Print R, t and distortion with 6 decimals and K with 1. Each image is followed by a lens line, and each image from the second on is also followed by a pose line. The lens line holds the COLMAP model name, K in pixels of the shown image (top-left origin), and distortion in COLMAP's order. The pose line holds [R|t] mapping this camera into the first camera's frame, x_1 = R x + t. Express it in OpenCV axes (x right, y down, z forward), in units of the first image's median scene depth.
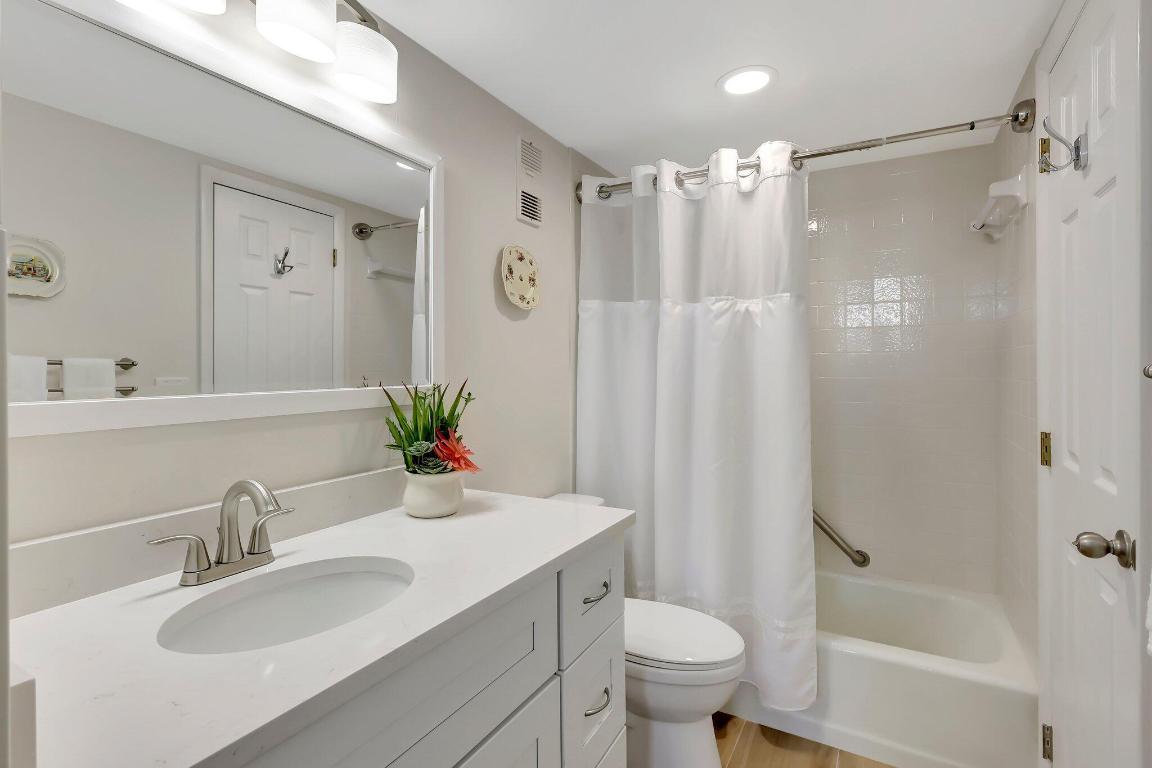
lens RADIAL K [[544.2, 0, 576.8], [0, 544.2, 390.6], [0, 0, 1]] dist [-0.002713, -0.000122]
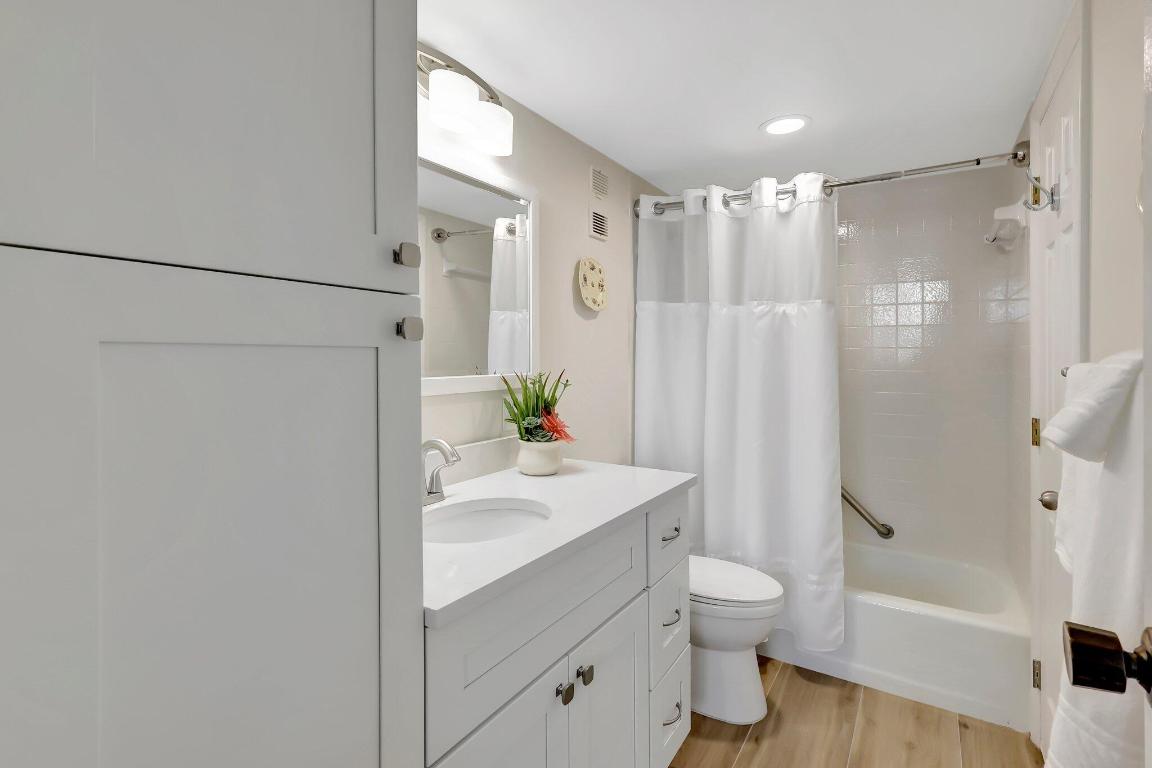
lens RADIAL K [[542.3, 0, 576.0], [0, 542.3, 362.4], [0, 0, 1]] dist [0.002992, -0.007179]
pose [[0.998609, 0.012183, -0.051303, -0.079863], [-0.013575, 0.999547, -0.026870, -0.002532], [0.050953, 0.027529, 0.998322, -0.202672]]
